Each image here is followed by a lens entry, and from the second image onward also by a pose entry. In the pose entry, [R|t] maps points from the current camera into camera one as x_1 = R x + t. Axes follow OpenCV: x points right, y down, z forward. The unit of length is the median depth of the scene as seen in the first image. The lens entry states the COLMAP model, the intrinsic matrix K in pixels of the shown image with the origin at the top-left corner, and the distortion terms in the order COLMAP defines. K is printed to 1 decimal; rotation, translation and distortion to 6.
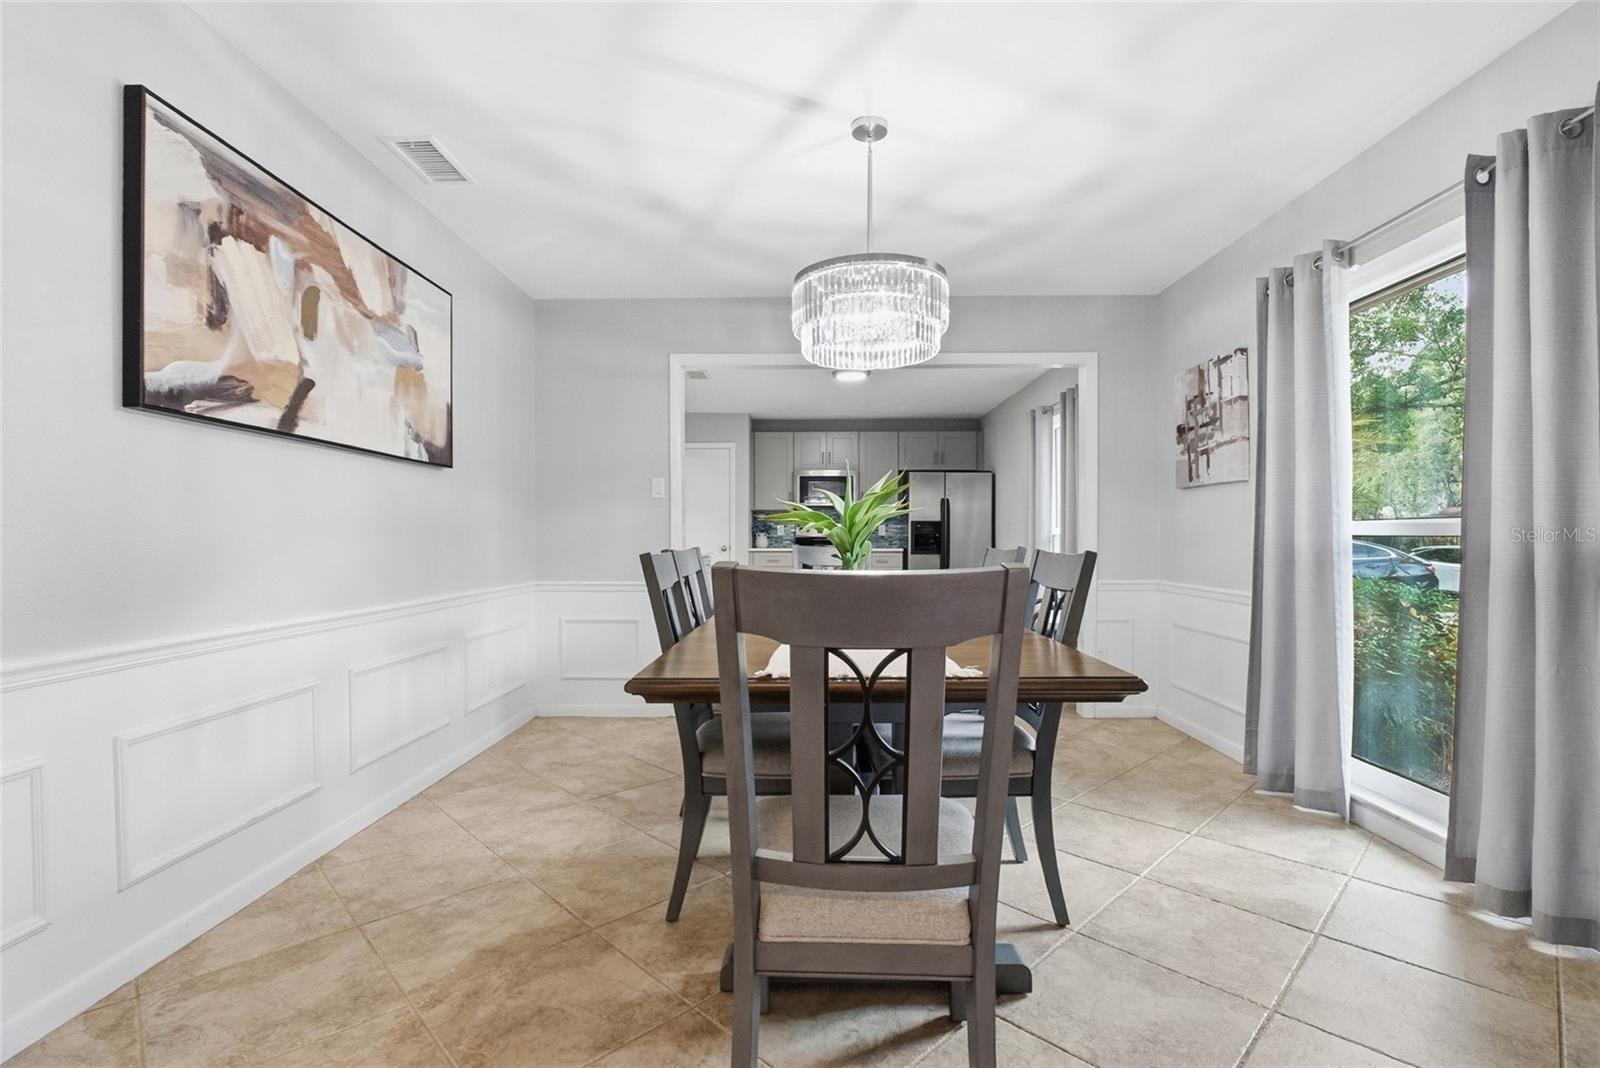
lens RADIAL K [[727.9, 0, 760.2], [0, 727.9, 540.4], [0, 0, 1]] dist [-0.014501, -0.000146]
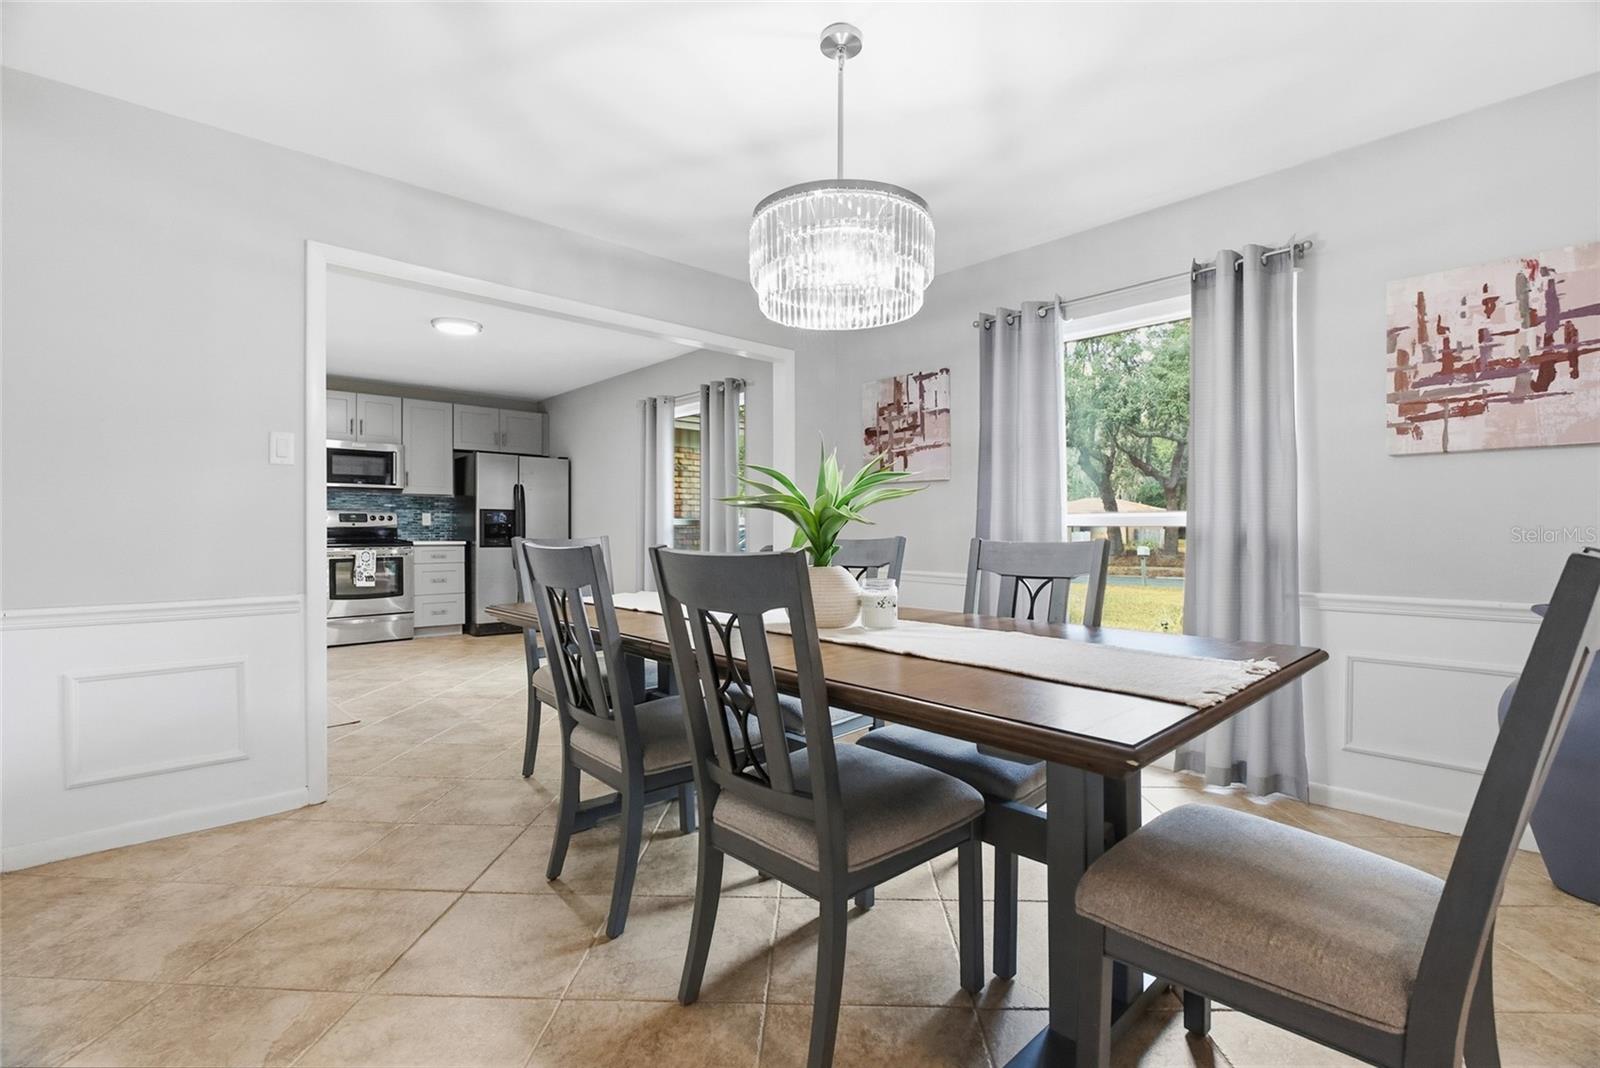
lens RADIAL K [[727.9, 0, 789.3], [0, 727.9, 532.0], [0, 0, 1]] dist [-0.014501, -0.000146]
pose [[0.709530, -0.003579, 0.704666, -0.334006], [0.002916, 0.999993, 0.002143, 0.000034], [-0.704669, 0.000534, 0.709536, 0.306259]]
